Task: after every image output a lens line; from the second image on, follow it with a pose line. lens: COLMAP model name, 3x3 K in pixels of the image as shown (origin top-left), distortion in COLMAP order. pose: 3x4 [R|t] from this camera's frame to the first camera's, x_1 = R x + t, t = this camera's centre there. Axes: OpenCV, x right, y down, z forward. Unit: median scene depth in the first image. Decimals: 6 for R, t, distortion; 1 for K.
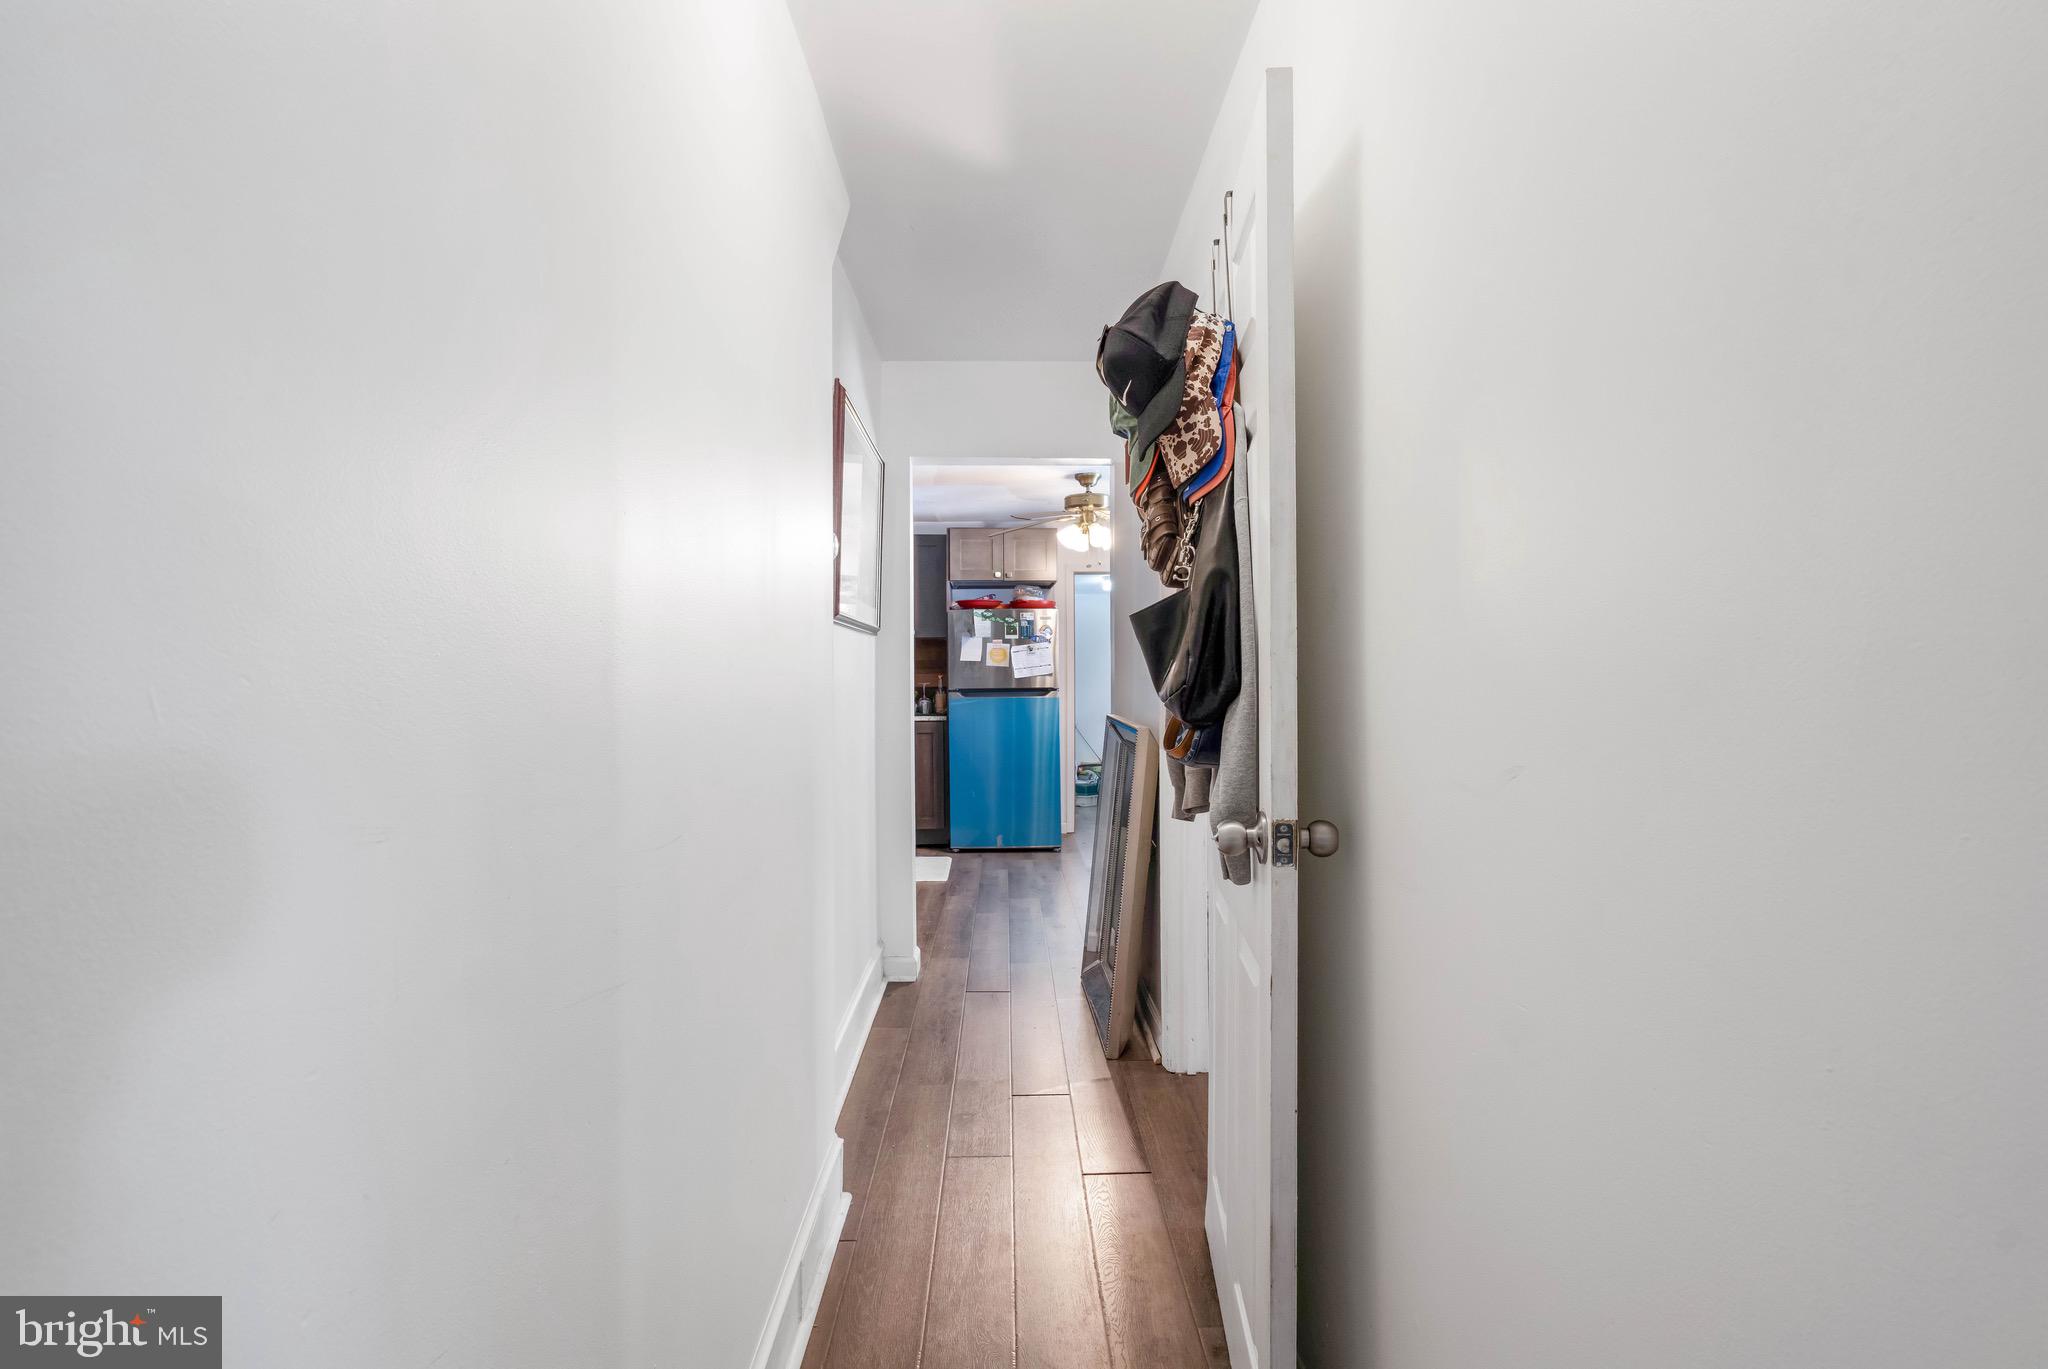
lens RADIAL K [[976.6, 0, 1034.9], [0, 976.6, 684.3], [0, 0, 1]] dist [-0.005903, 0.001684]
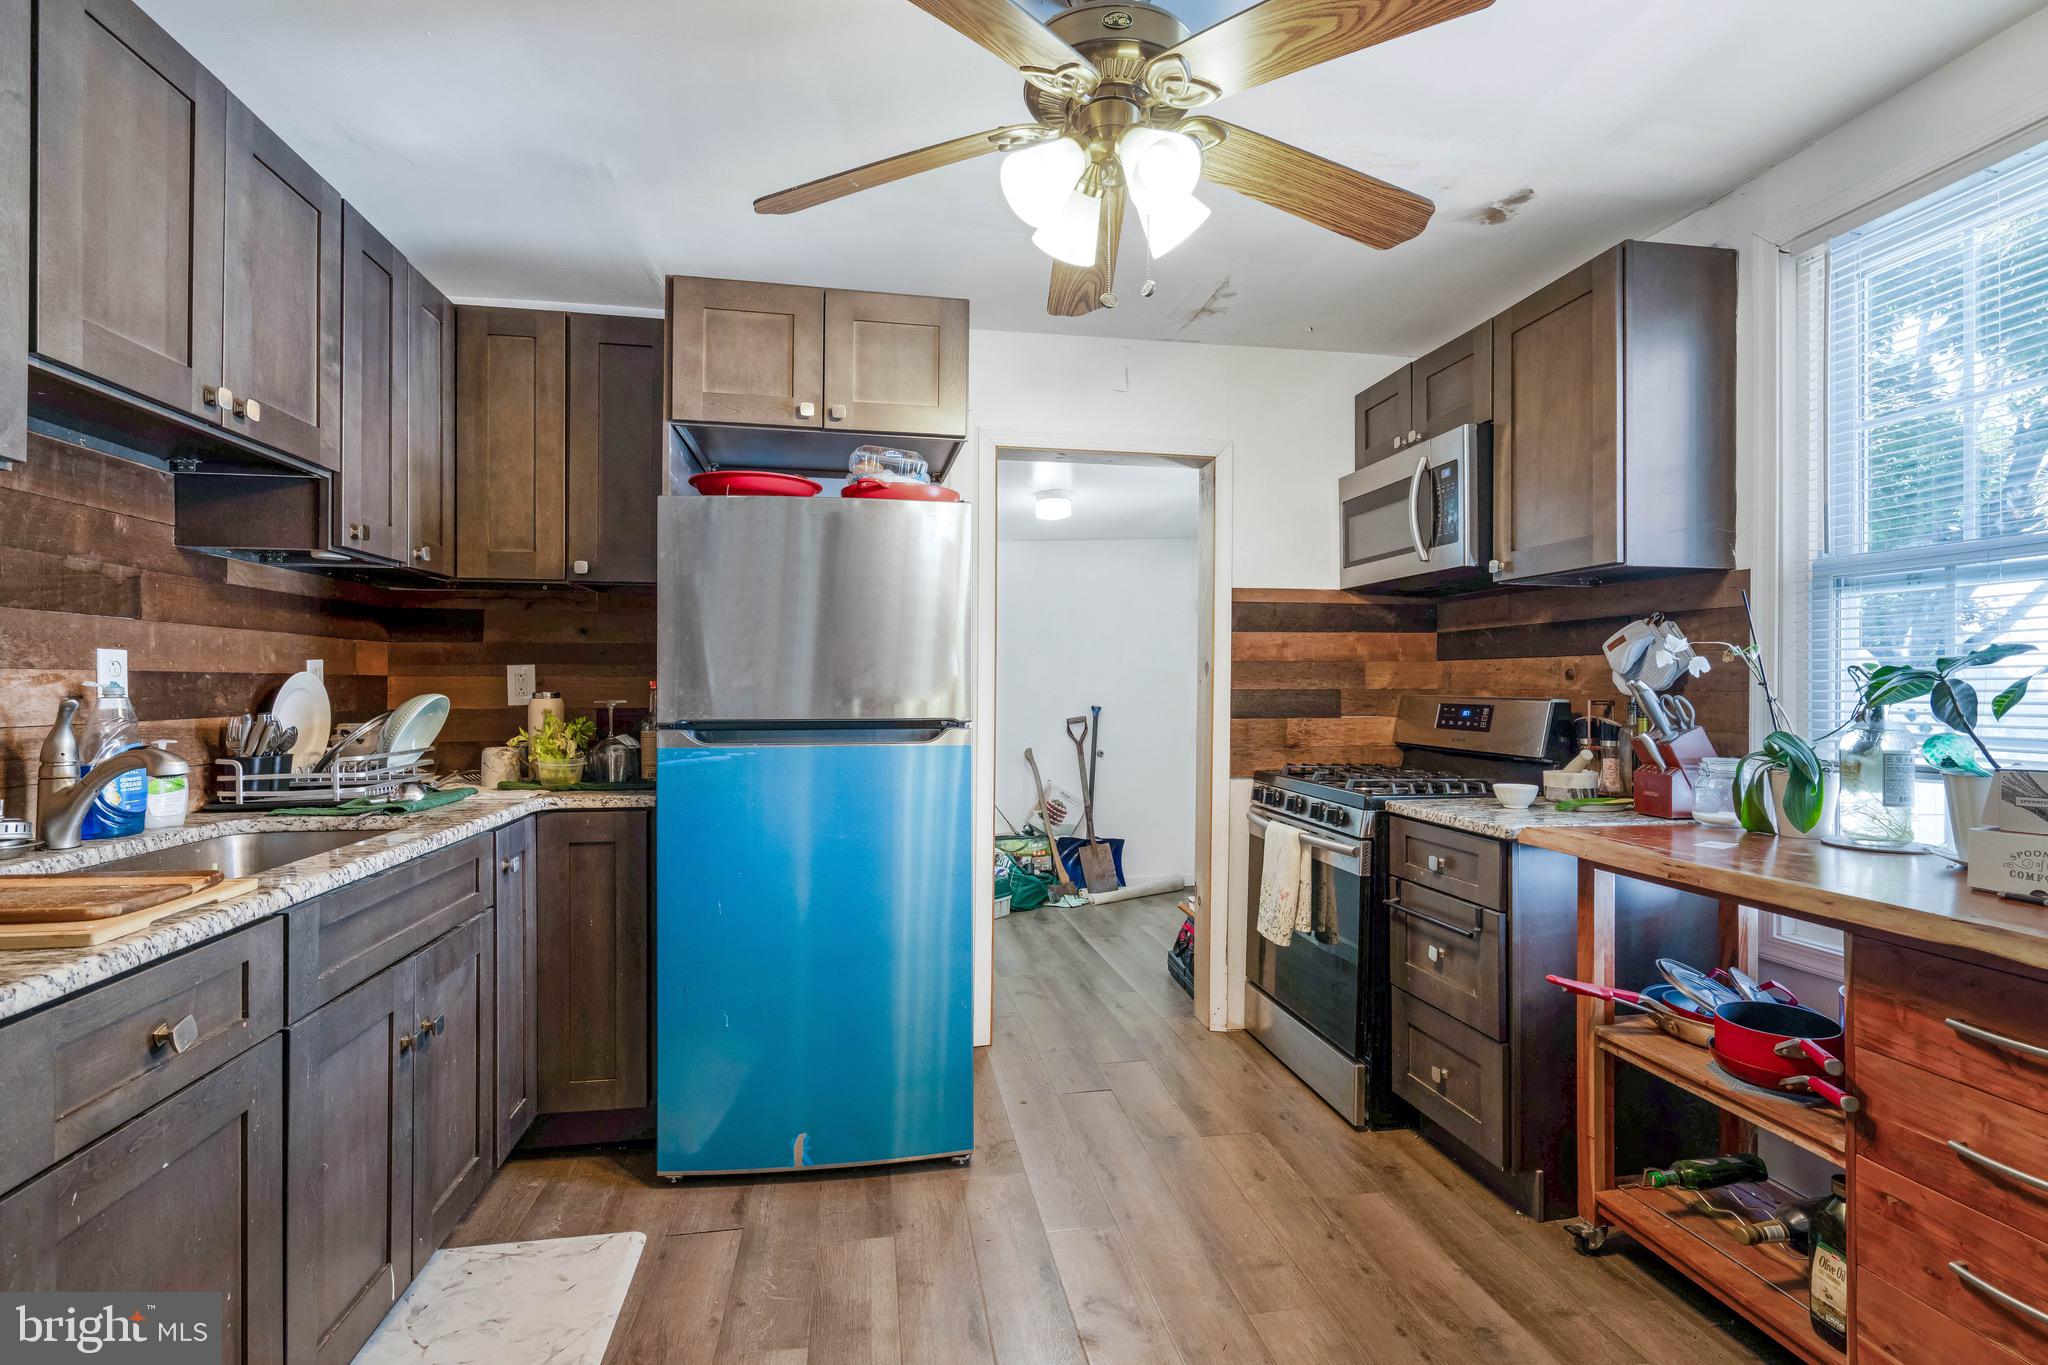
lens RADIAL K [[976.6, 0, 1034.9], [0, 976.6, 682.3], [0, 0, 1]] dist [-0.005903, 0.001684]
pose [[0.994771, 0.007699, 0.101842, 0.011159], [-0.005512, 0.999748, -0.021739, -0.001681], [-0.101983, 0.021064, 0.994563, 0.631403]]
